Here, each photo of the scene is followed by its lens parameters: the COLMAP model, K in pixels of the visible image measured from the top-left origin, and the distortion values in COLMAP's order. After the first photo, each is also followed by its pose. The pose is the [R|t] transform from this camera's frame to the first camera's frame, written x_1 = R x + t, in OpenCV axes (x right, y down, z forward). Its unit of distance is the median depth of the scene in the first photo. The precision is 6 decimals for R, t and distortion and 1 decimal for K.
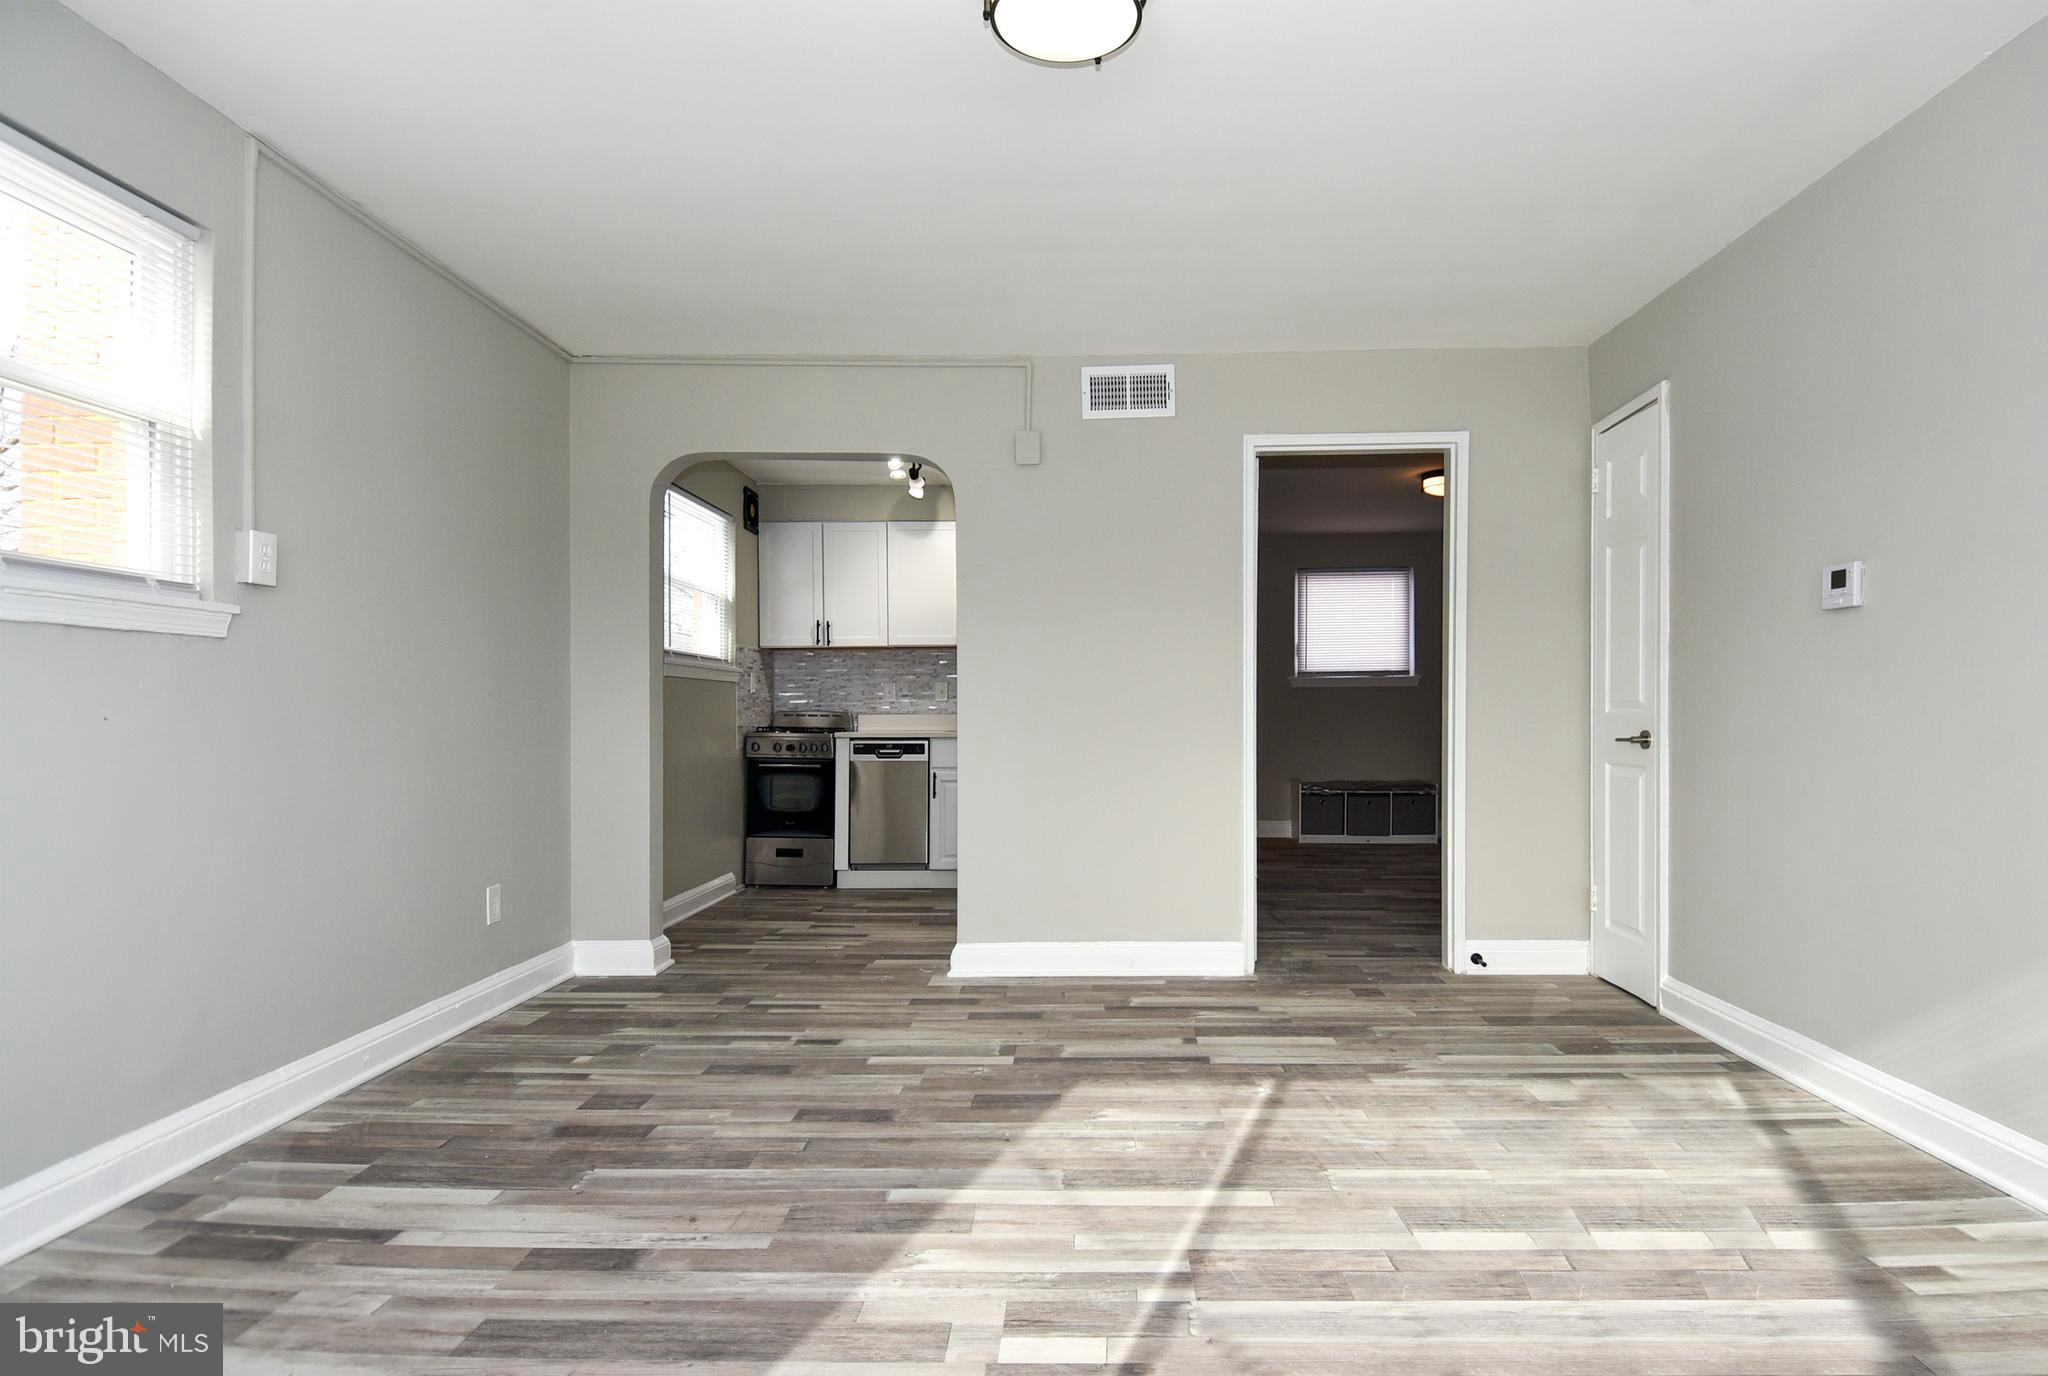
lens RADIAL K [[1060.4, 0, 1089.8], [0, 1060.4, 692.7], [0, 0, 1]] dist [0.053929, -0.055473]
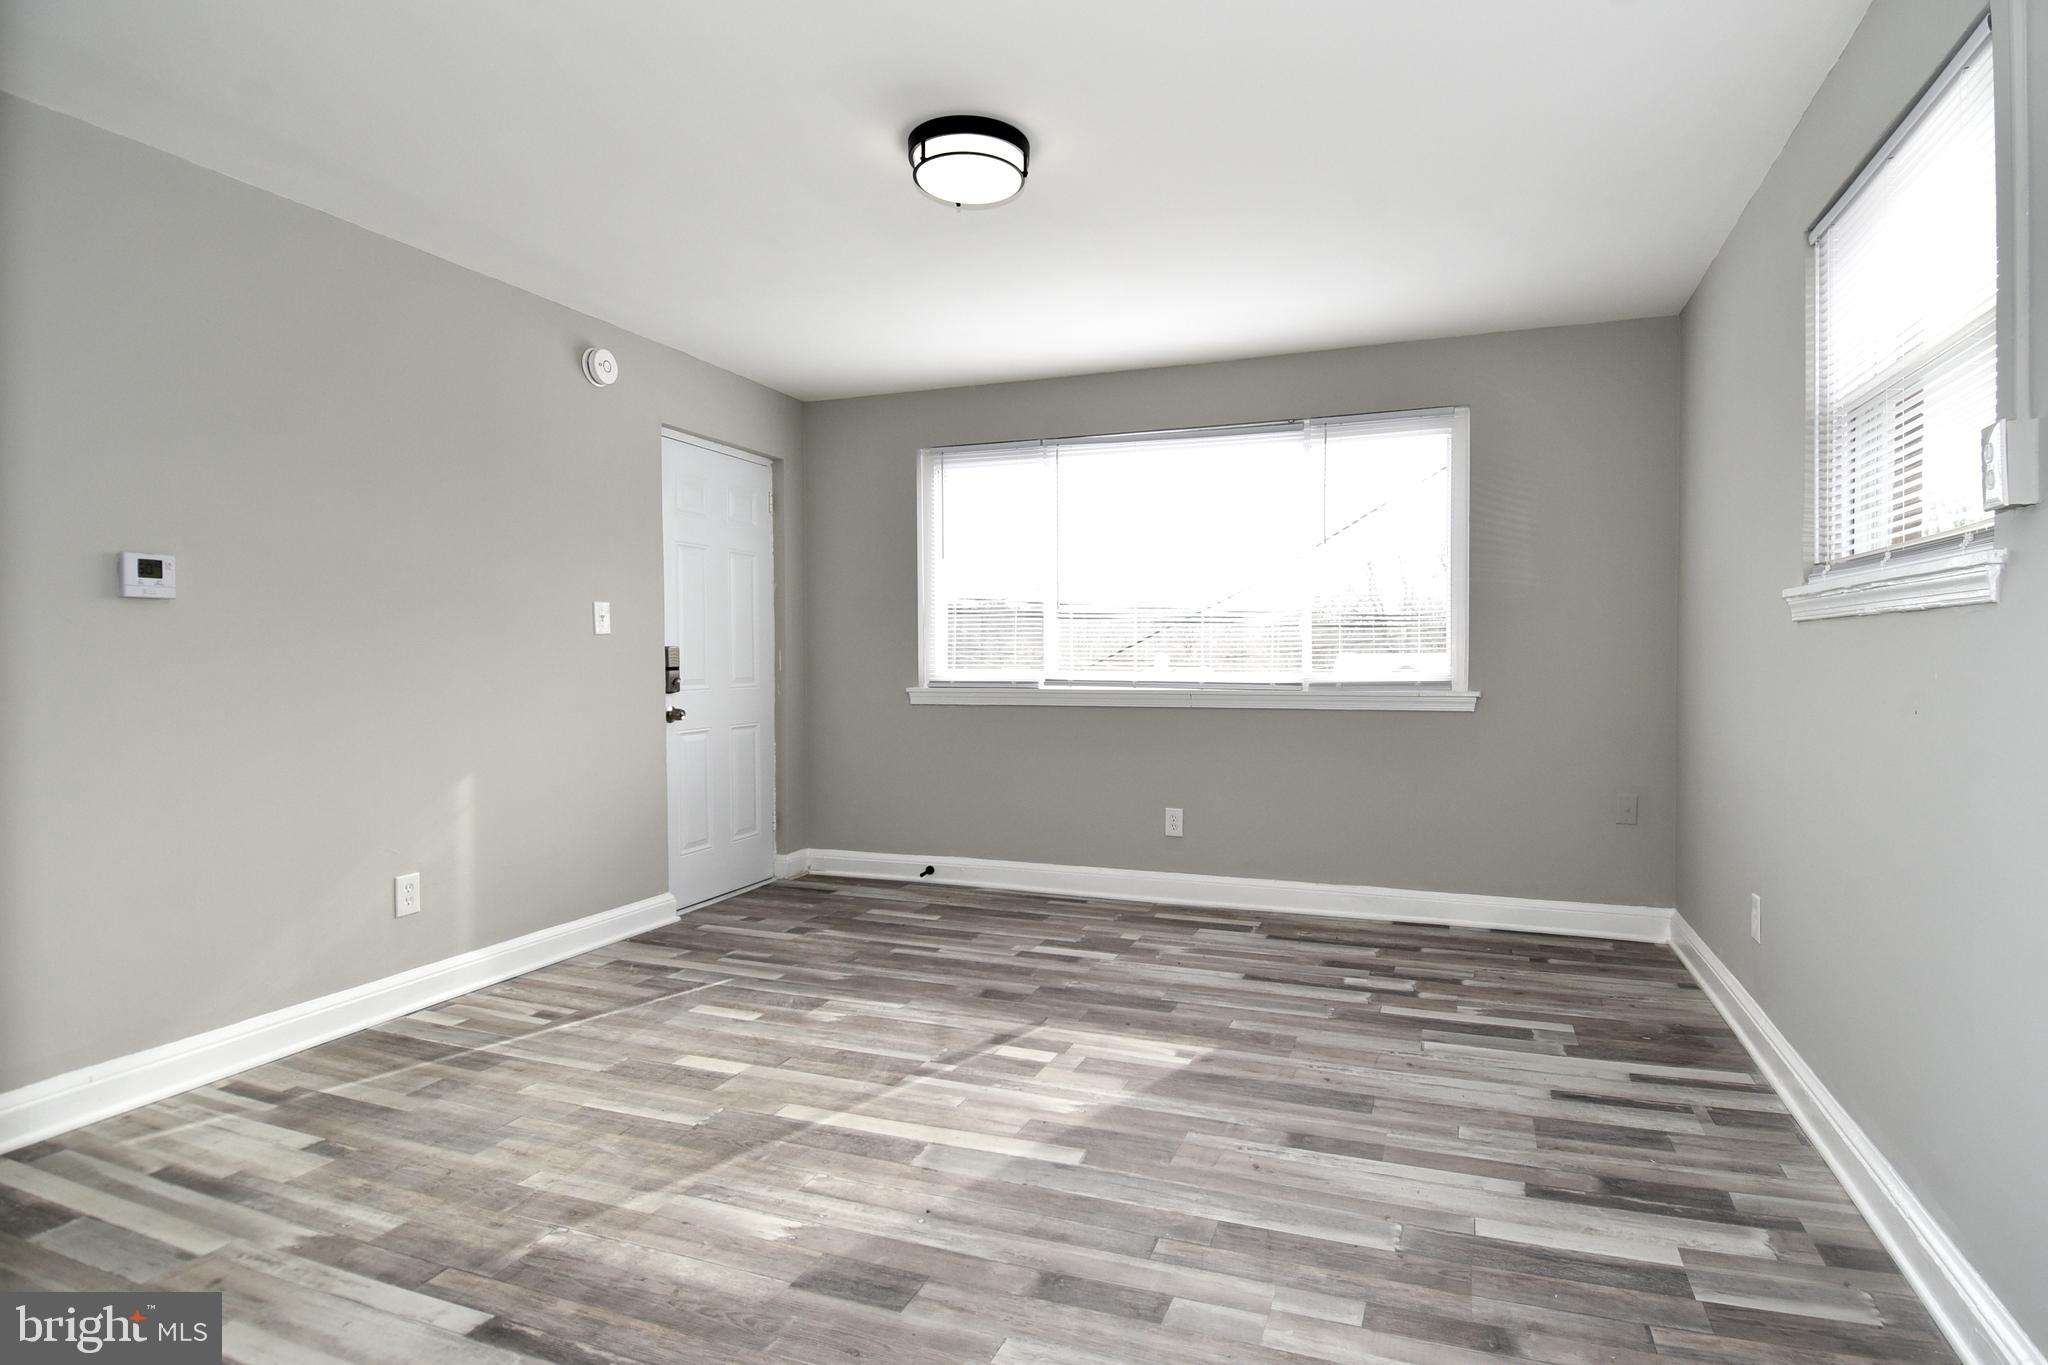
lens RADIAL K [[1089.2, 0, 1069.0], [0, 1089.2, 679.5], [0, 0, 1]] dist [0.061633, -0.067800]
pose [[-0.938072, -0.000924, 0.346440, -0.345022], [0.000143, 0.999995, 0.003054, -0.008150], [-0.346441, 0.002915, -0.938067, 1.263605]]
